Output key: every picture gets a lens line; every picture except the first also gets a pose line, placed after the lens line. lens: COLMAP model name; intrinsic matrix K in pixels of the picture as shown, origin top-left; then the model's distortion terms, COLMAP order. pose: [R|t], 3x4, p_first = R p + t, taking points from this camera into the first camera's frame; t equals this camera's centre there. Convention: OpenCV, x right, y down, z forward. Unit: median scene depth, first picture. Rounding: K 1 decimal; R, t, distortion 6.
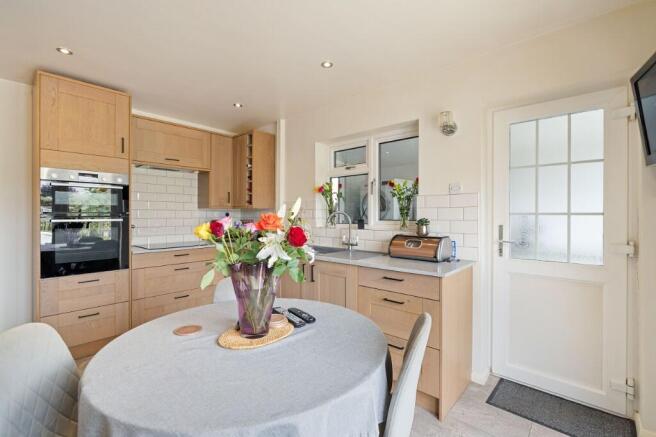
lens RADIAL K [[291.6, 0, 328.4], [0, 291.6, 216.1], [0, 0, 1]] dist [0.000399, 0.000008]
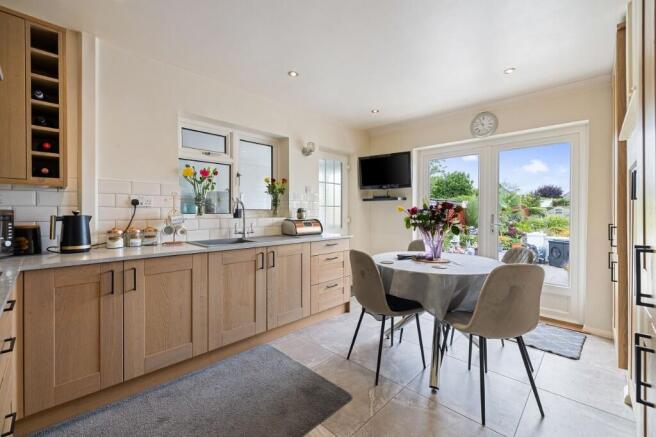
lens RADIAL K [[281.5, 0, 328.1], [0, 281.5, 214.1], [0, 0, 1]] dist [-0.001885, -0.000371]
pose [[0.040164, -0.007779, 0.999163, -0.962794], [0.003252, 0.999965, 0.007654, 0.025802], [-0.999188, 0.002942, 0.040188, 0.695184]]
